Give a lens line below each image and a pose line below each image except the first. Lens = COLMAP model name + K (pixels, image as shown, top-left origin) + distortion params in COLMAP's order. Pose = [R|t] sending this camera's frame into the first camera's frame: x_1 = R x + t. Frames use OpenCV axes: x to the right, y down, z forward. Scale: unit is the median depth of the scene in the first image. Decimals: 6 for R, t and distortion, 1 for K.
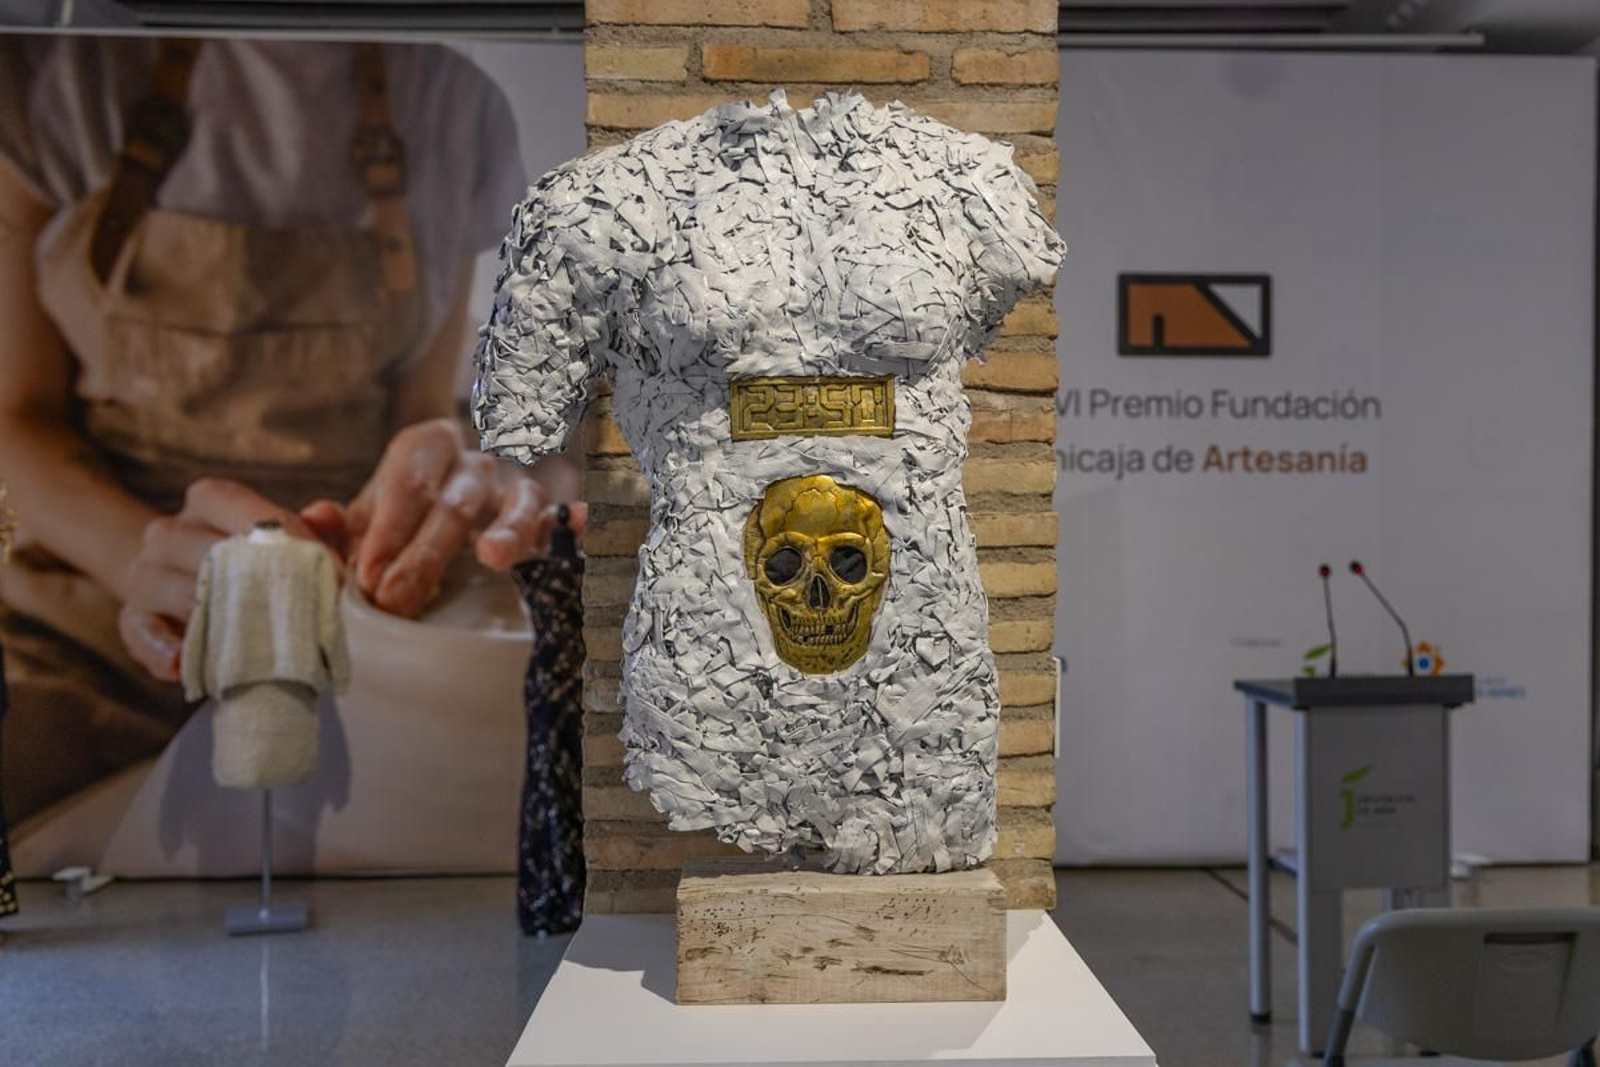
lens RADIAL K [[1549.4, 0, 799.7], [0, 1549.4, 537.2], [0, 0, 1]] dist [-0.048765, 0.031336]
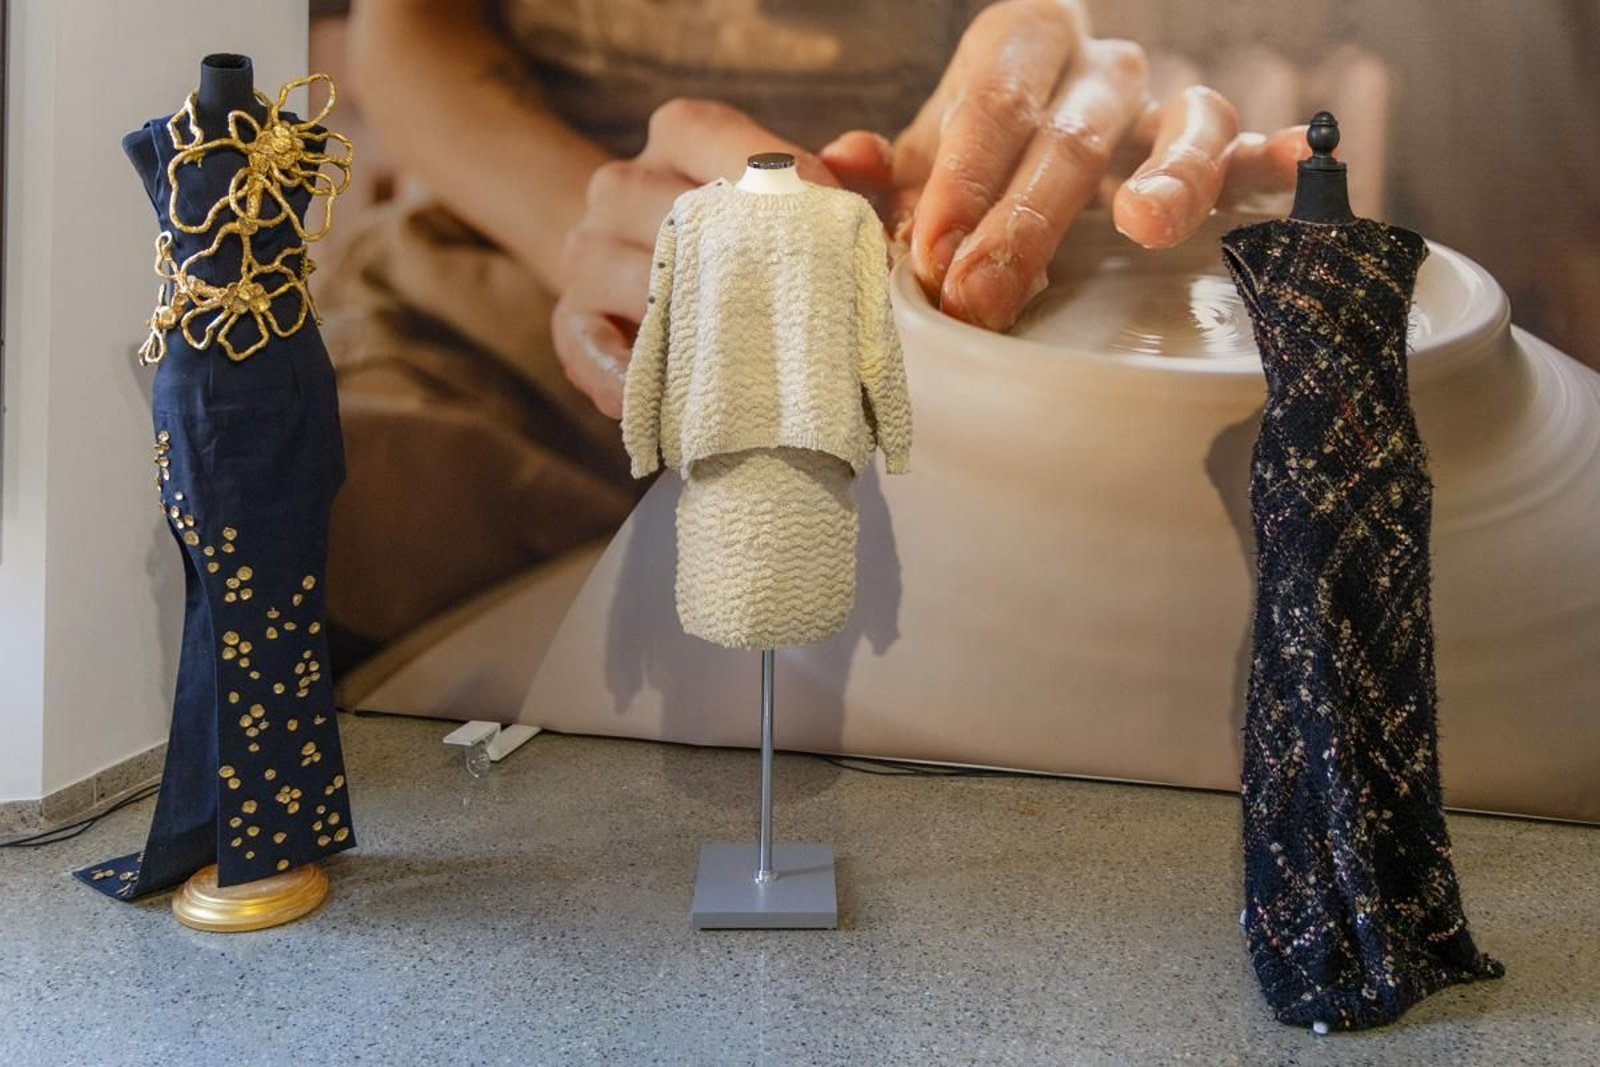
lens RADIAL K [[1342.5, 0, 793.8], [0, 1342.5, 532.8], [0, 0, 1]] dist [0.009498, -0.004388]
pose [[0.949827, 0.069680, -0.304915, -0.171410], [-0.001297, 0.975738, 0.218940, 0.016591], [0.312773, -0.207559, 0.926872, 0.501626]]
